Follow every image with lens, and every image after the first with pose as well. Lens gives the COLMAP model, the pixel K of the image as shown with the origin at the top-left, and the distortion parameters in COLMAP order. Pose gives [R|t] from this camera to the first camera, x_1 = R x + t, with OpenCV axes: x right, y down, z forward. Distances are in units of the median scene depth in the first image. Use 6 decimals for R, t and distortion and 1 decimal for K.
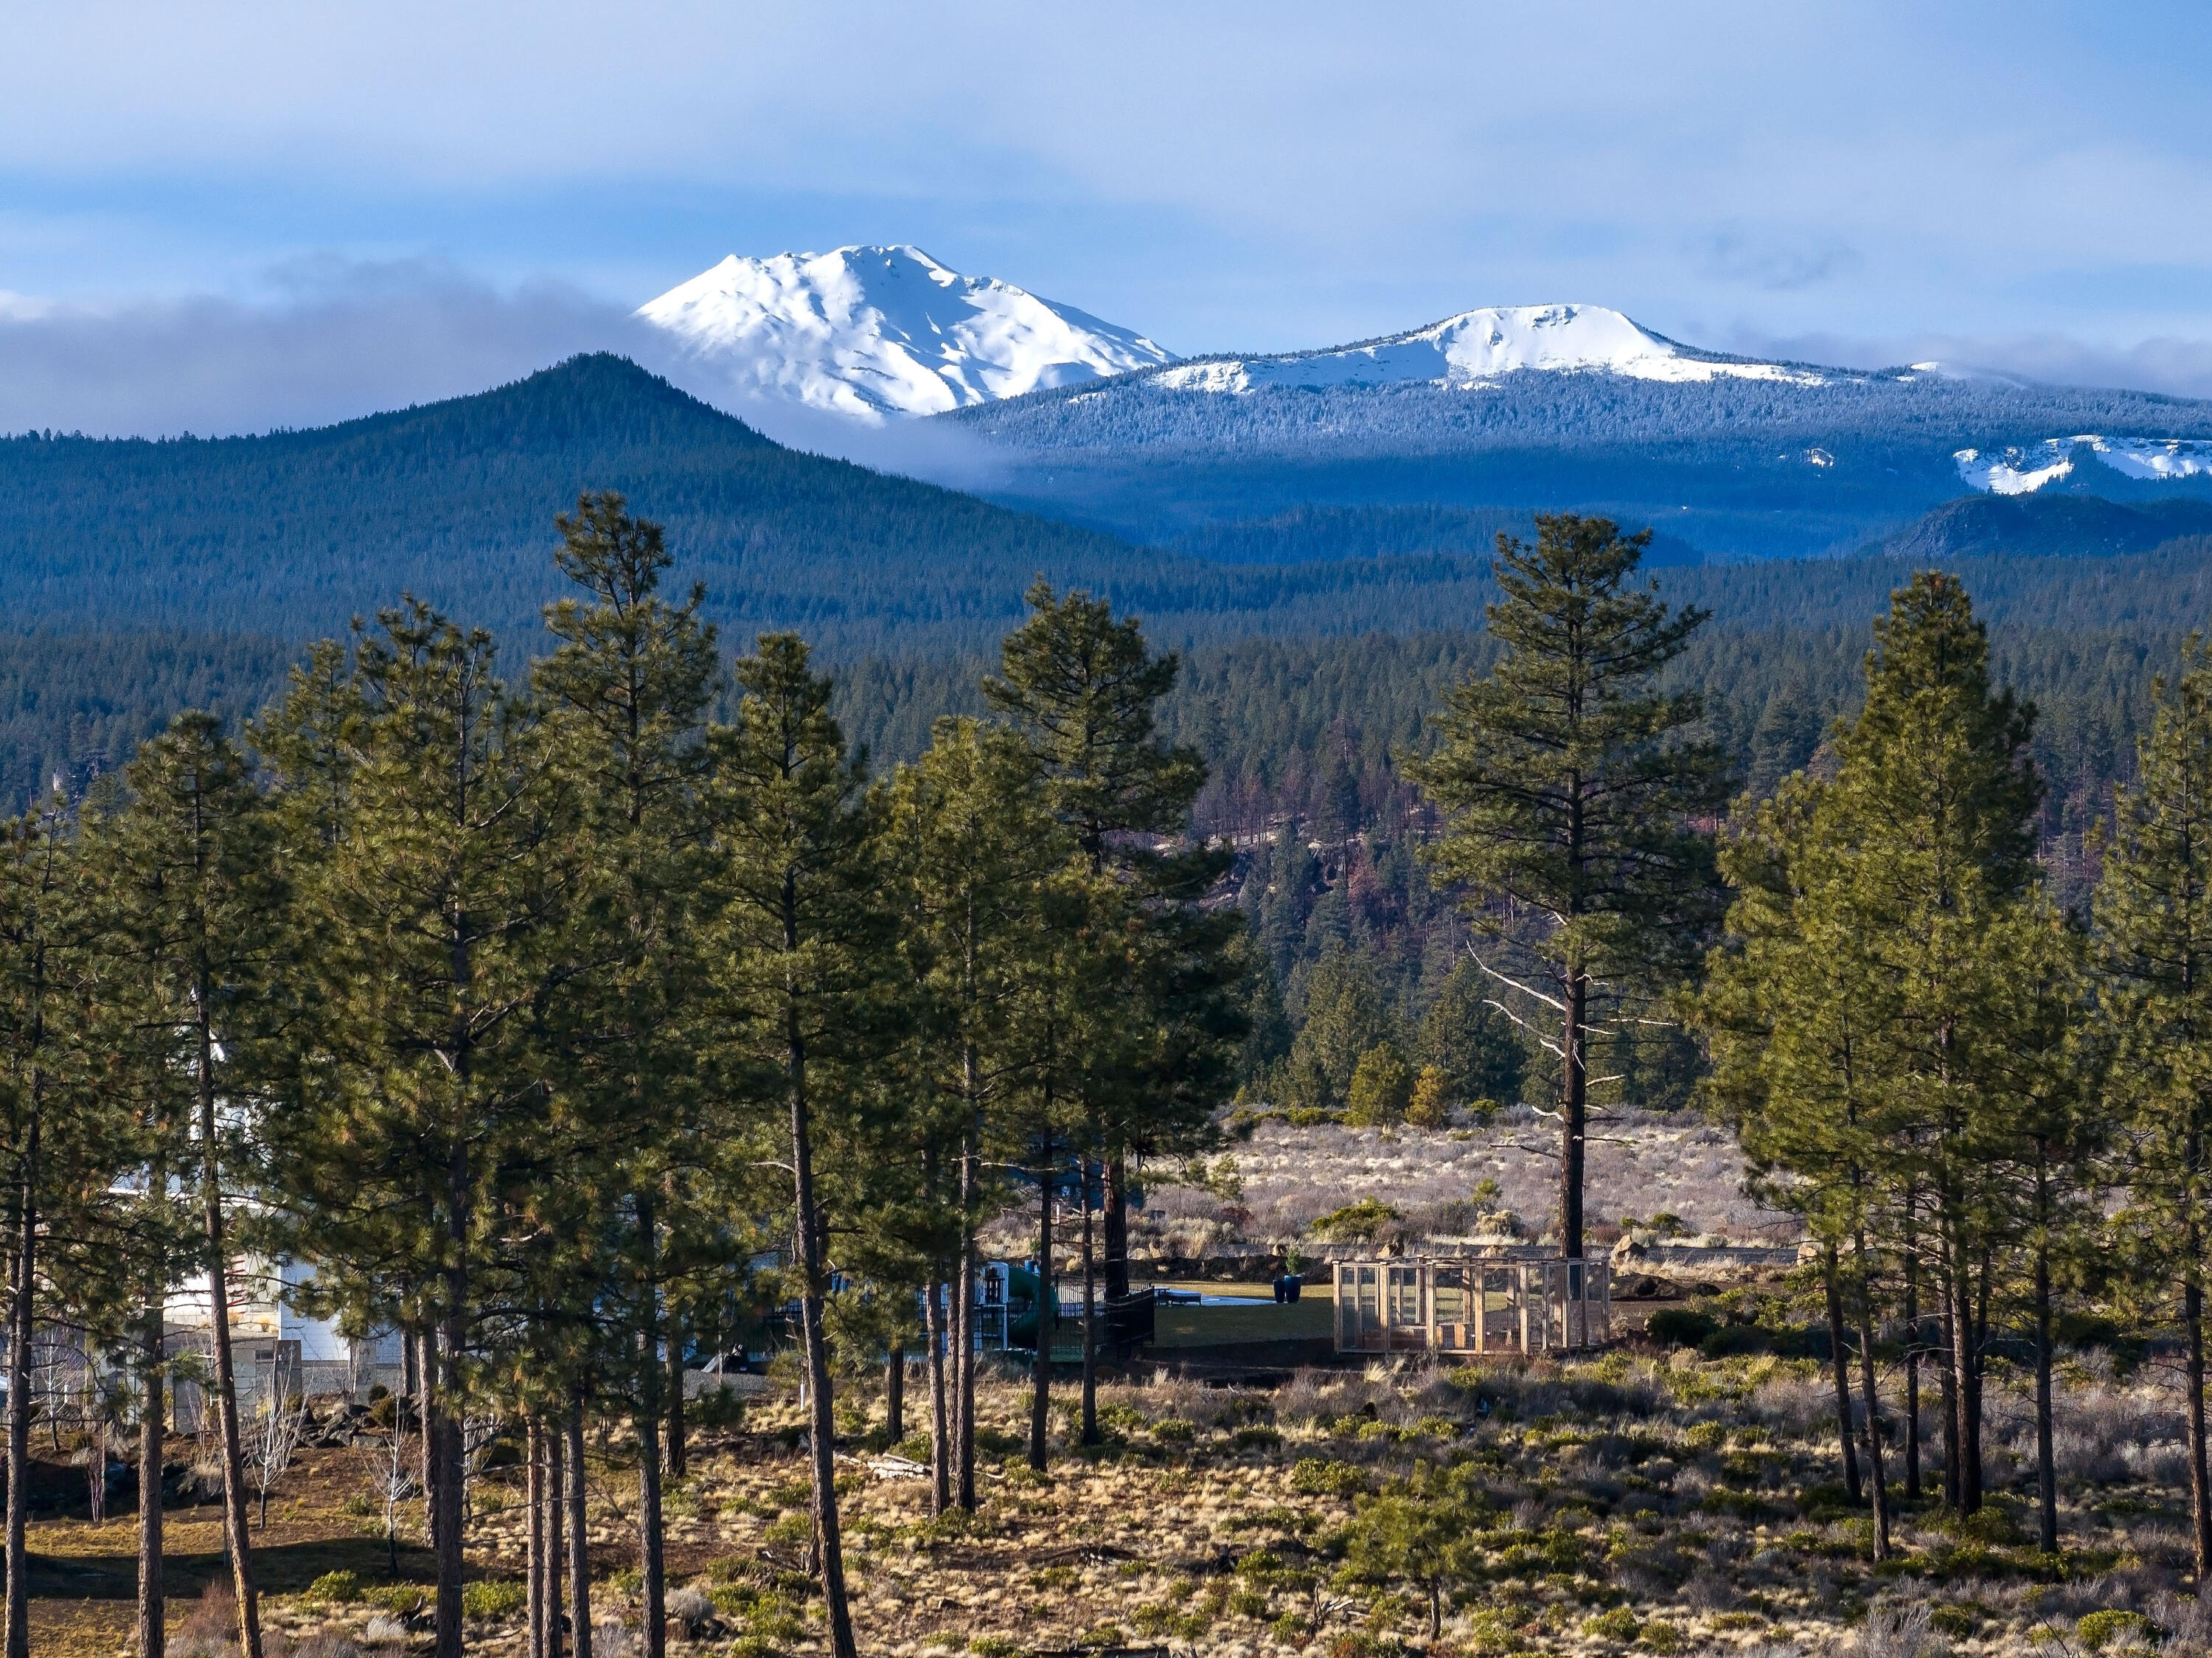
lens RADIAL K [[10850.9, 0, 1106.0], [0, 10850.9, 829.0], [0, 0, 1]] dist [0.459872, -8.766518]
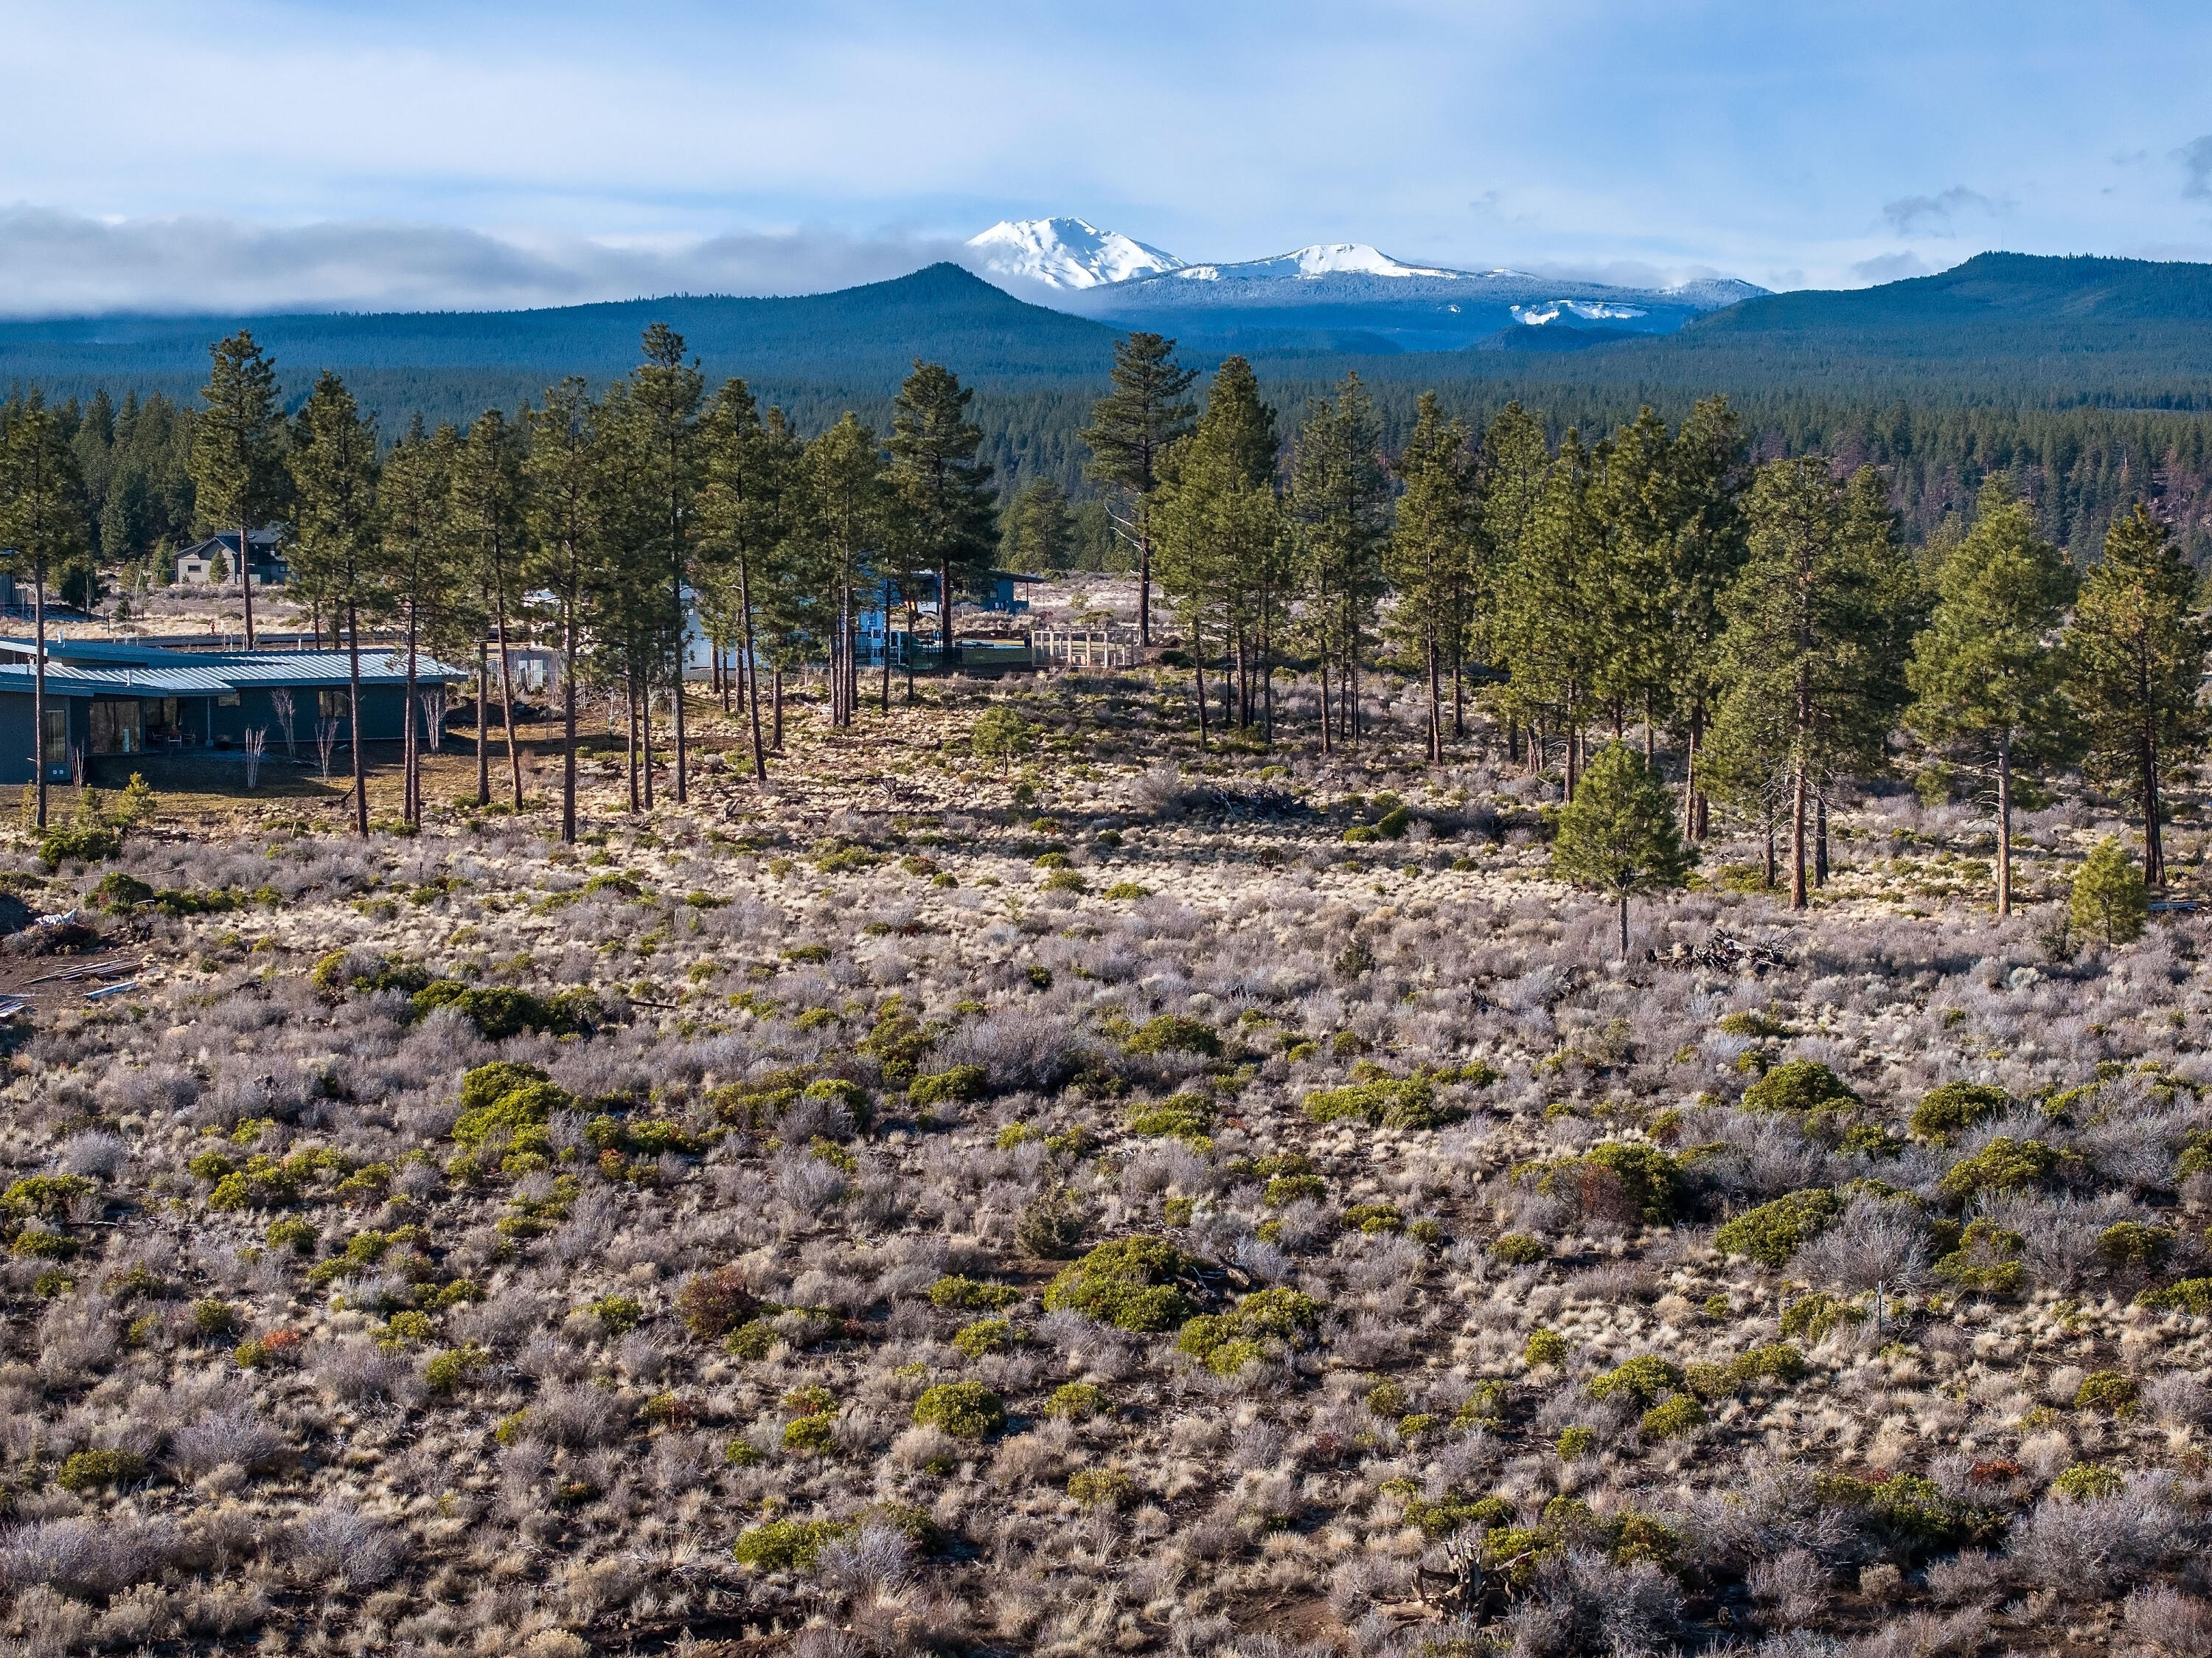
lens RADIAL K [[4515.4, 0, 1106.0], [0, 4515.4, 829.0], [0, 0, 1]] dist [-0.102342, -0.030167]
pose [[0.999860, 0.006869, -0.015267, 0.054242], [-0.005607, 0.996683, 0.081183, 0.000781], [0.015774, -0.081086, 0.996582, -0.042484]]
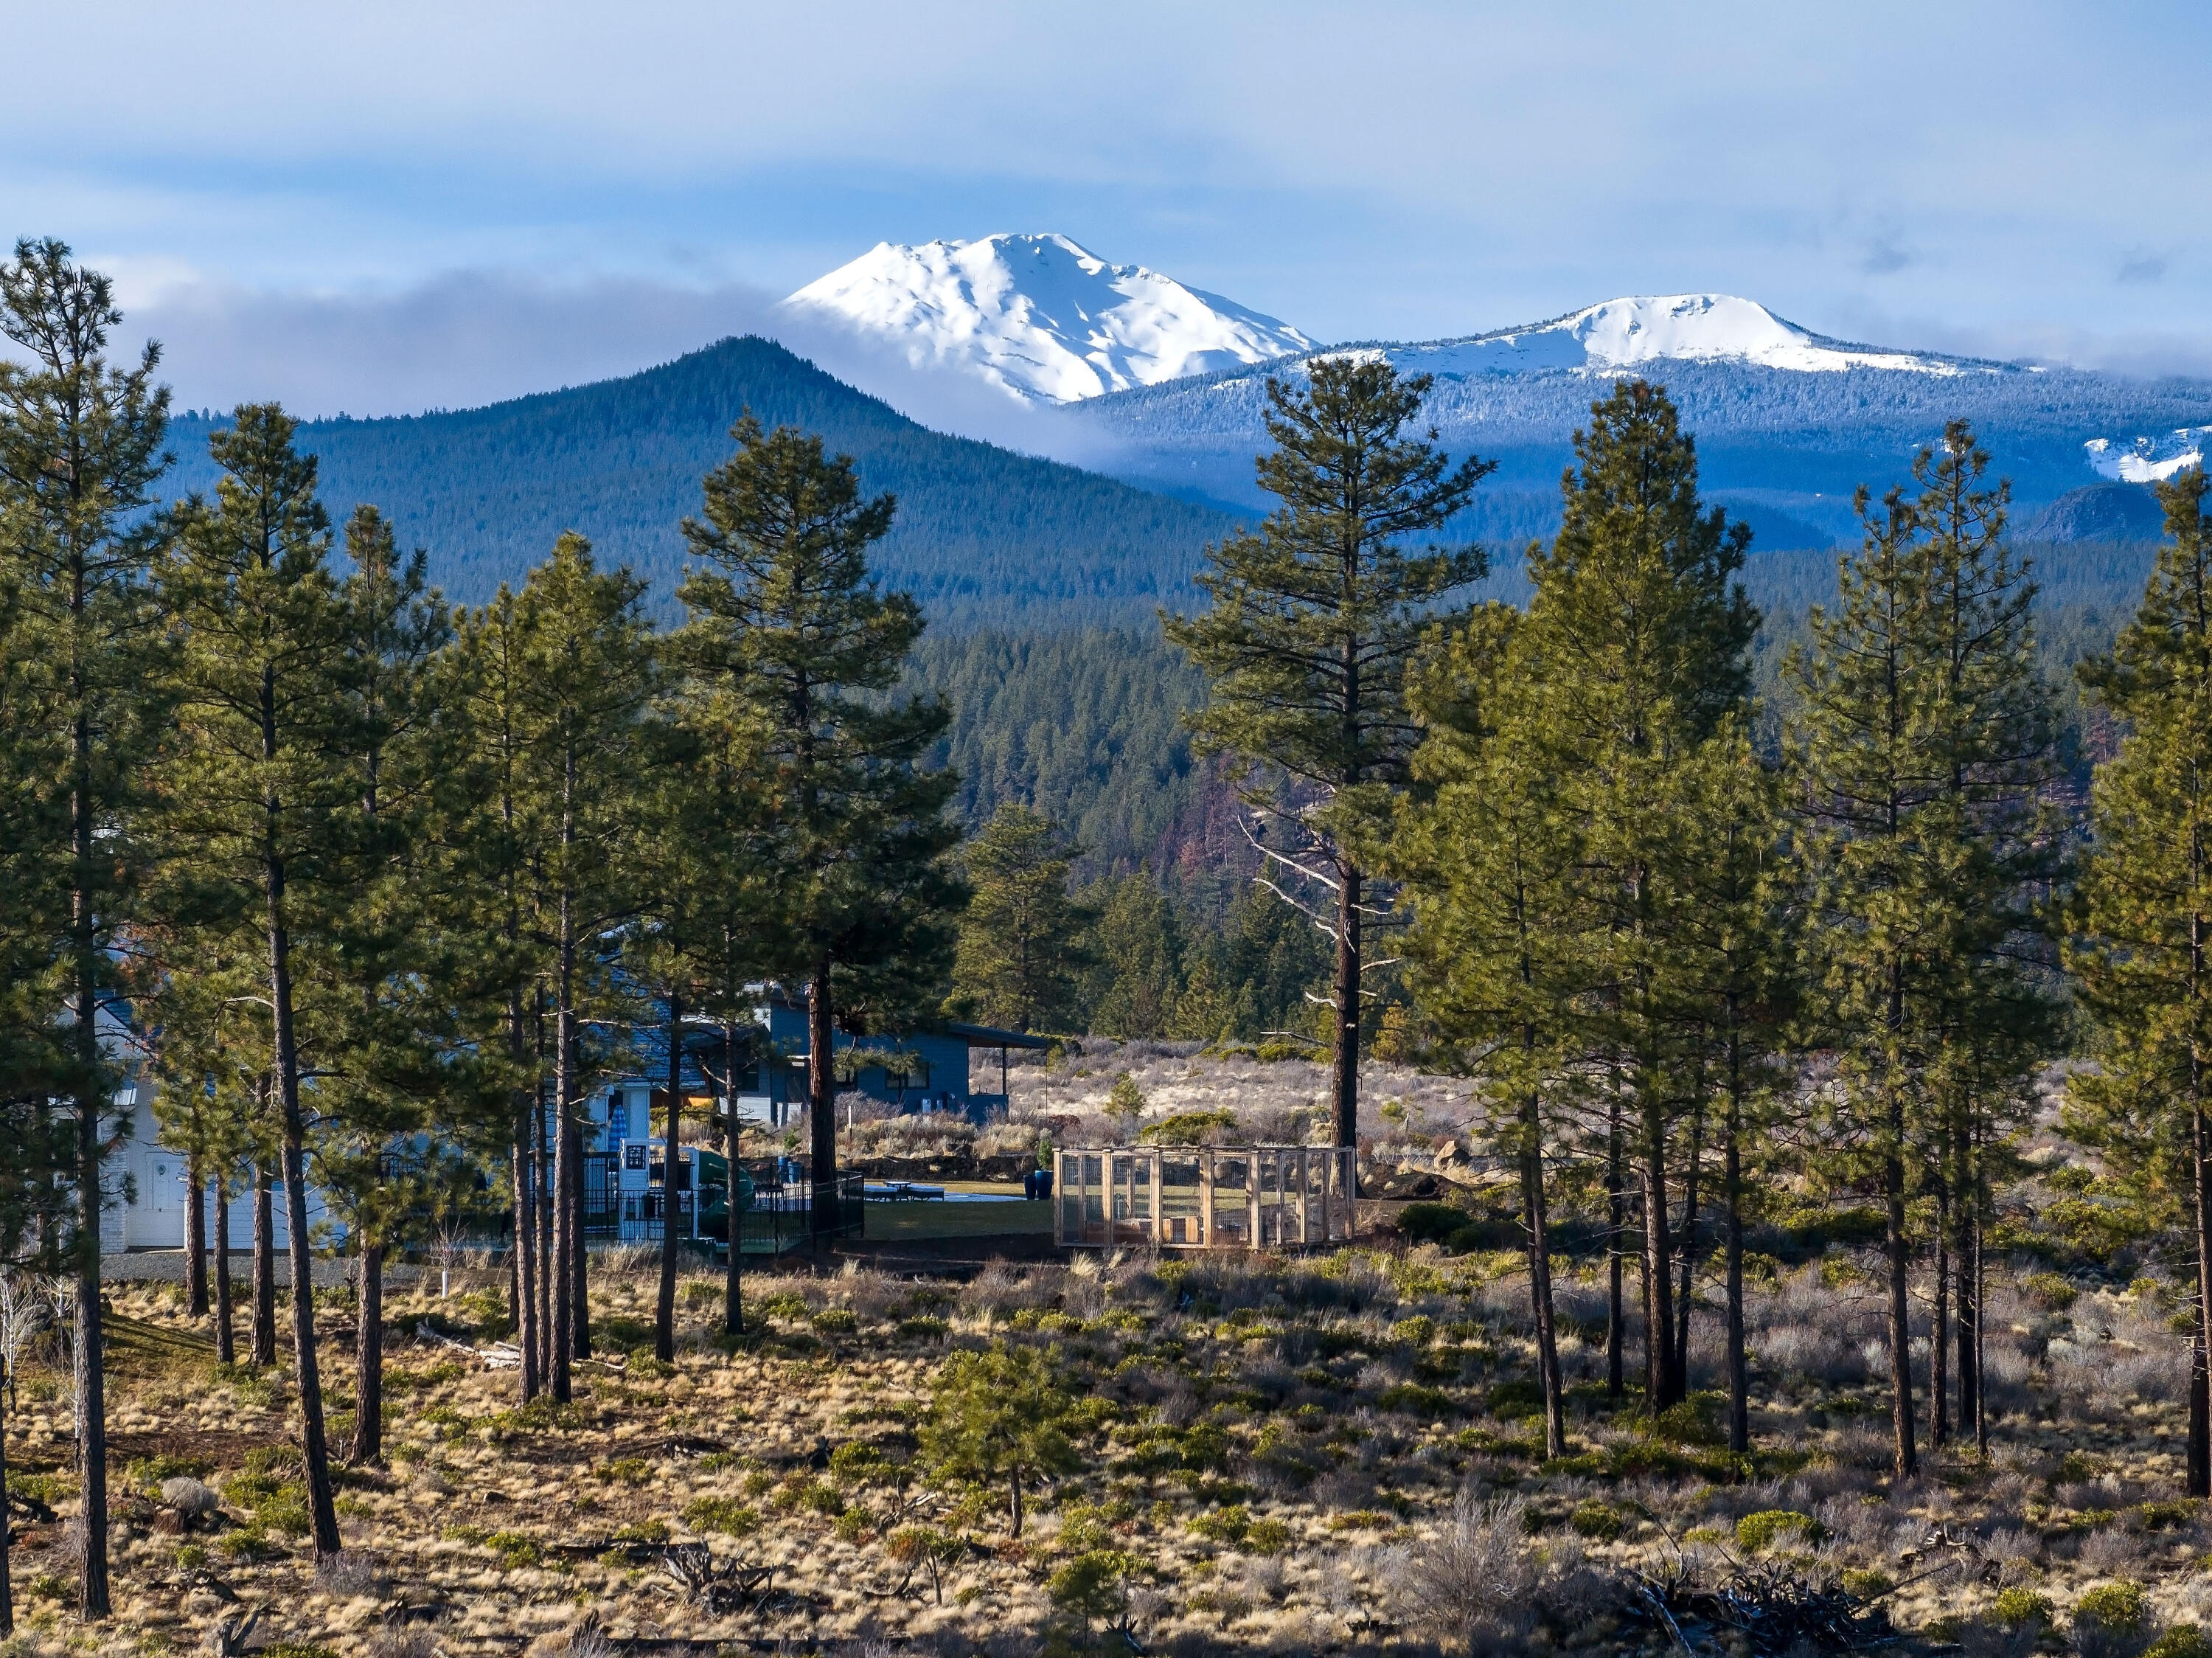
lens RADIAL K [[10593.8, 0, 1075.5], [0, 10593.8, 832.4], [0, 0, 1]] dist [0.254120, 0.112228]
pose [[0.999792, 0.005854, -0.019562, 0.040310], [-0.005828, 0.999982, 0.001375, 0.011498], [0.019570, -0.001260, 0.999808, 0.094209]]
